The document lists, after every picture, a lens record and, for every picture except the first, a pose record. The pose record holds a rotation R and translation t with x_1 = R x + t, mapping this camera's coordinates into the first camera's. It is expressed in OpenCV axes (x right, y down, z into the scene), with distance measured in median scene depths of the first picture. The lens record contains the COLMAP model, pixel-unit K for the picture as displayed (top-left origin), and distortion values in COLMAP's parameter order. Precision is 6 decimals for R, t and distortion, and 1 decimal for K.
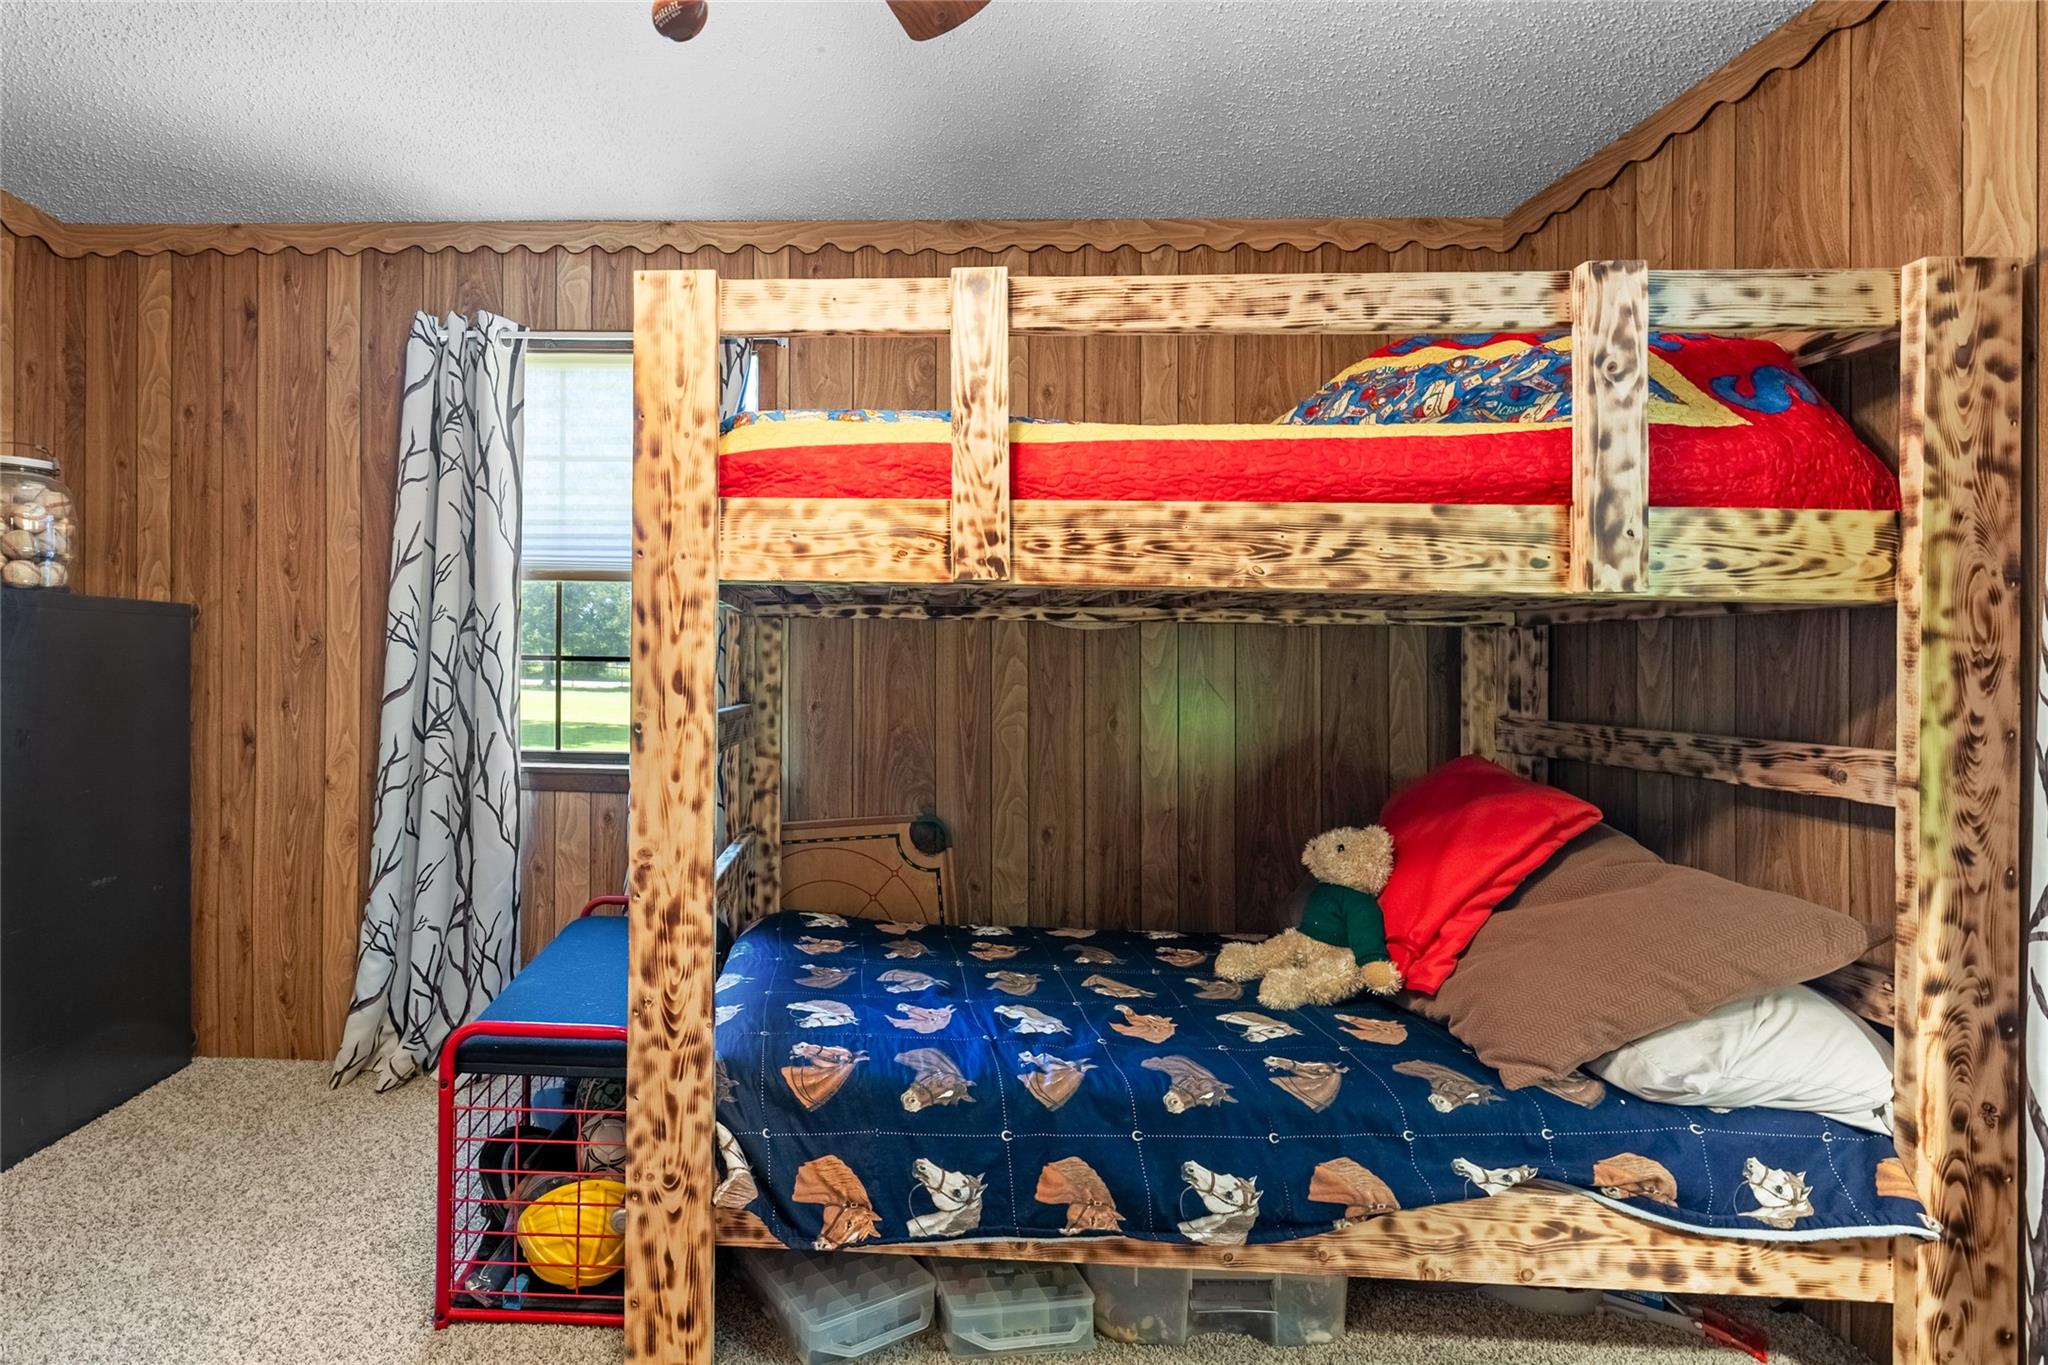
lens RADIAL K [[926.8, 0, 1015.0], [0, 926.8, 650.9], [0, 0, 1]] dist [0.002101, -0.000579]
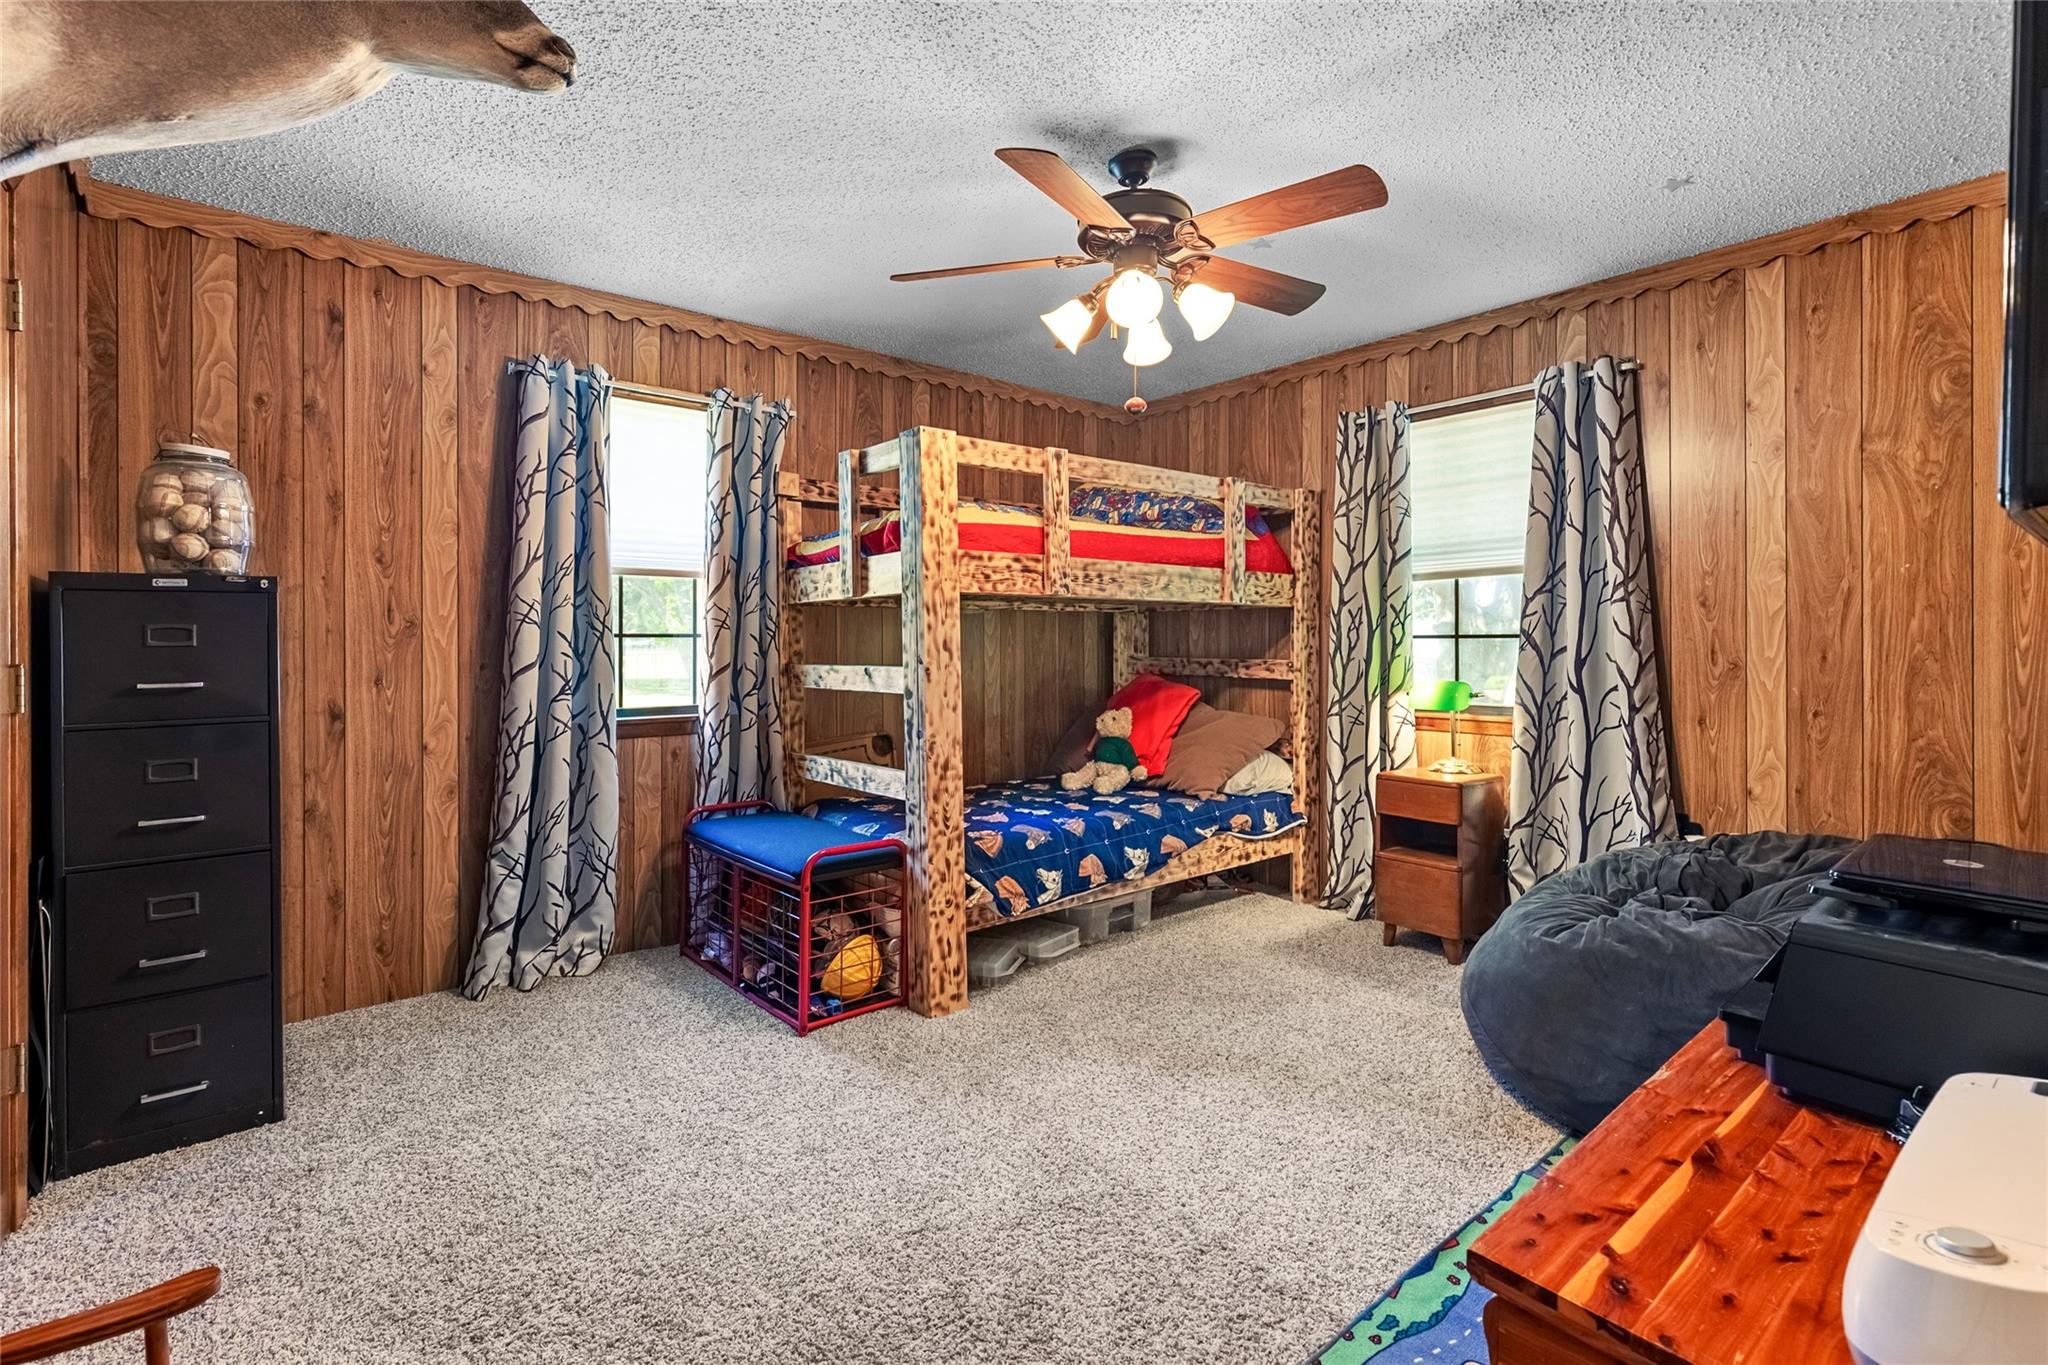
lens RADIAL K [[961.7, 0, 1029.1], [0, 961.7, 633.0], [0, 0, 1]] dist [0.001256, -0.000289]
pose [[0.726786, -0.014193, 0.686718, -1.582986], [0.005004, 0.999869, 0.015369, -0.021081], [-0.686846, -0.007733, 0.726762, -0.558159]]
